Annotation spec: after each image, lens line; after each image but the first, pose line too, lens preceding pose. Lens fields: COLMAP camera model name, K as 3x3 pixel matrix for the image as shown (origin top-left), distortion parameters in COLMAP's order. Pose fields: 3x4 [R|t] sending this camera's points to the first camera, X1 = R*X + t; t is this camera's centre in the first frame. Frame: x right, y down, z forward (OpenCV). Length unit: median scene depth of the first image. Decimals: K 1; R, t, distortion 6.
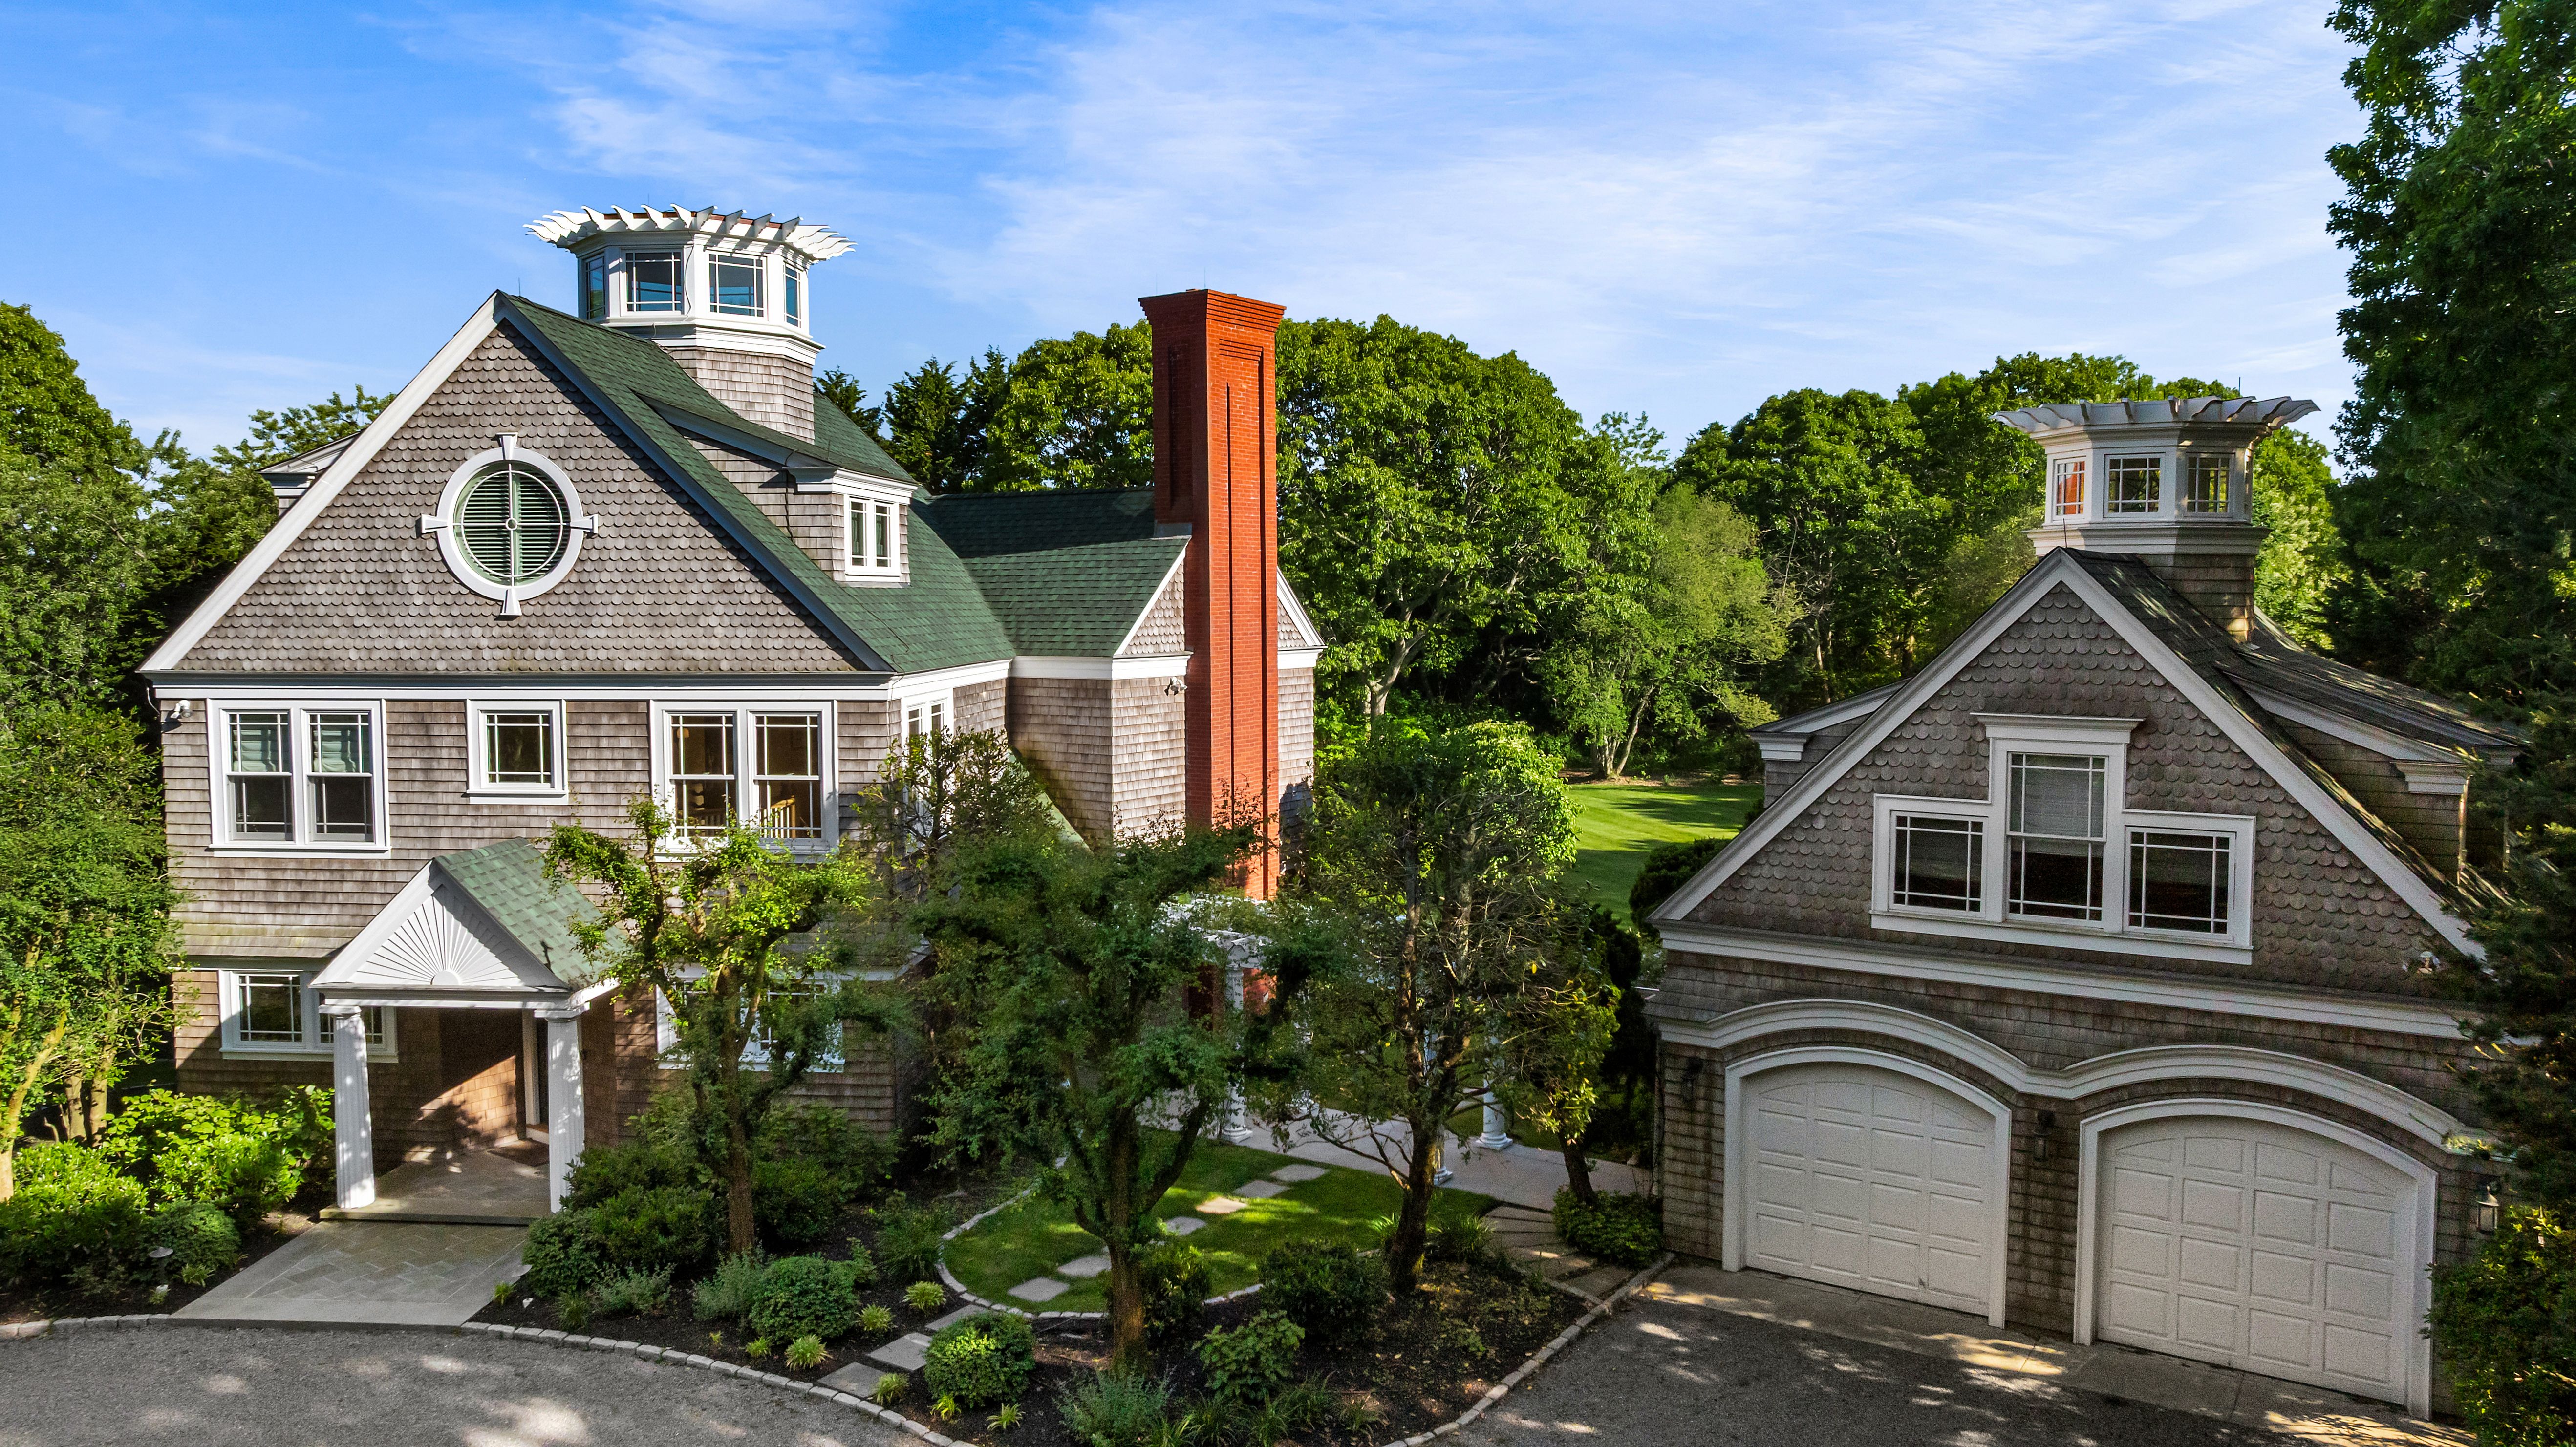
lens RADIAL K [[1814.0, 0, 1300.8], [0, 1814.0, 717.3], [0, 0, 1]] dist [-0.020211, 0.011237]
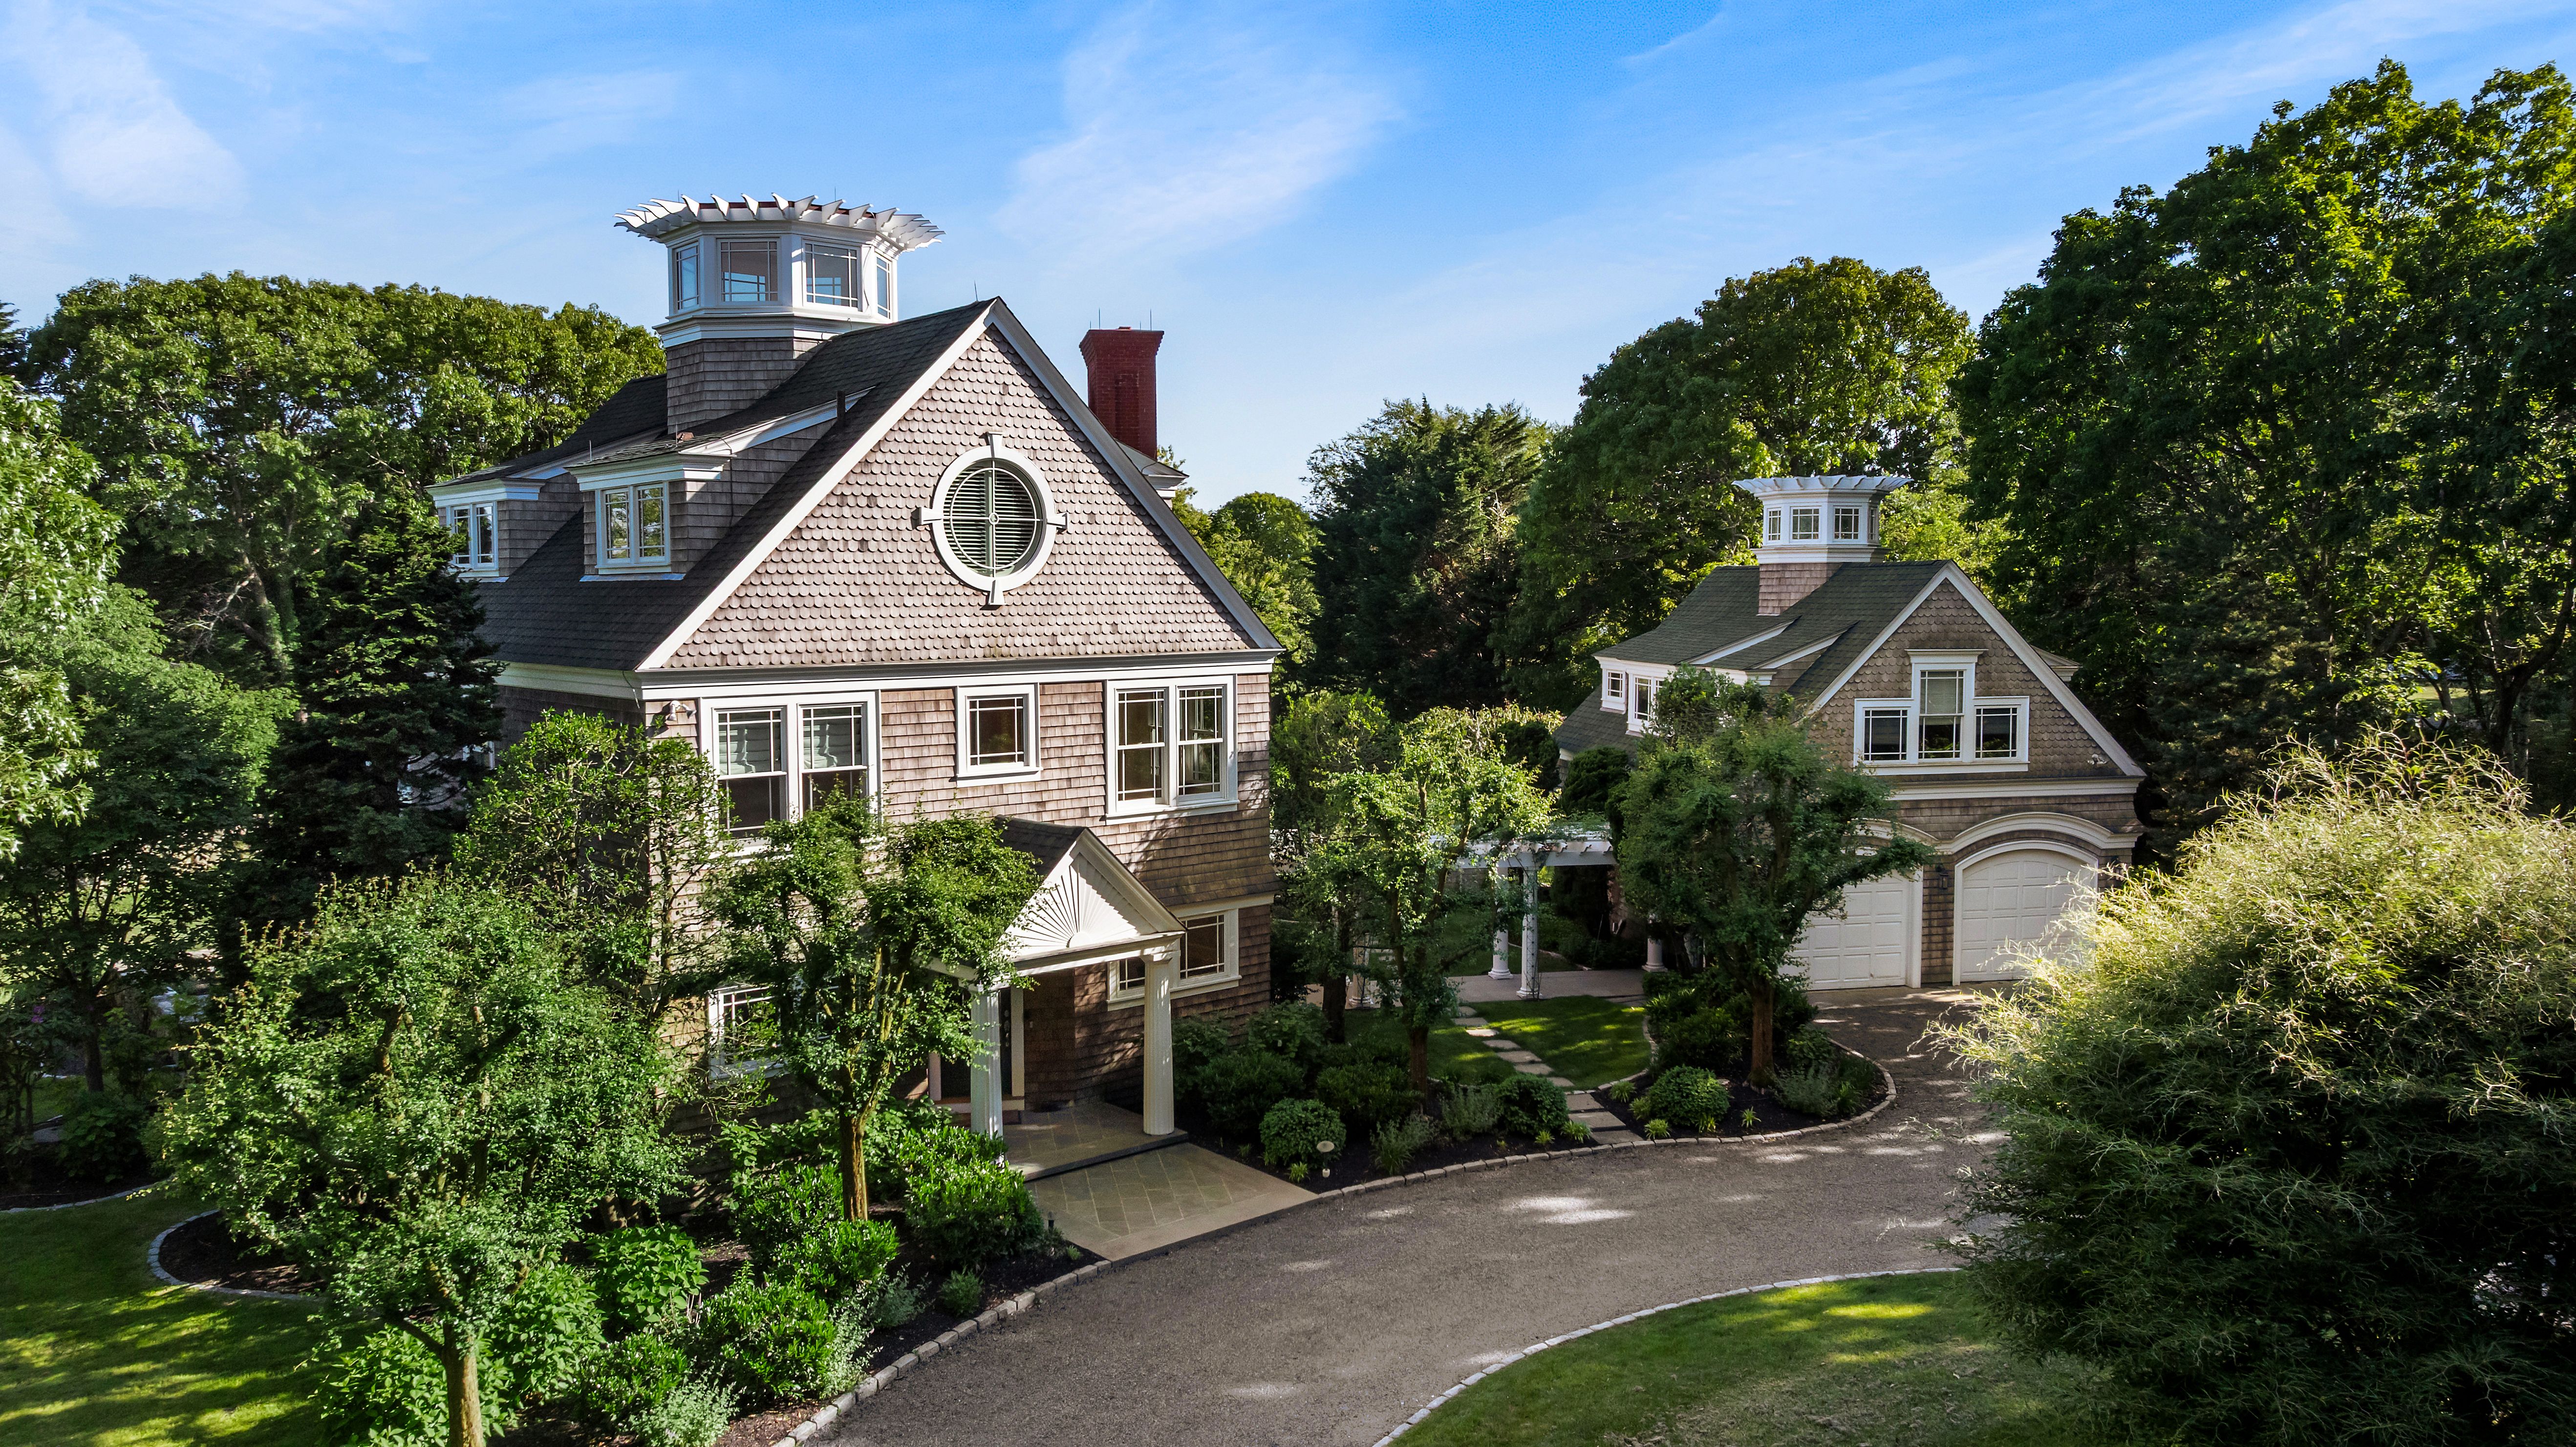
lens RADIAL K [[1814.0, 0, 1303.4], [0, 1814.0, 709.8], [0, 0, 1]] dist [-0.020211, 0.011237]
pose [[0.690674, -0.048704, 0.721524, -1.078685], [0.051416, 0.998512, 0.018183, -0.005254], [-0.721336, 0.024540, 0.692150, 0.139585]]
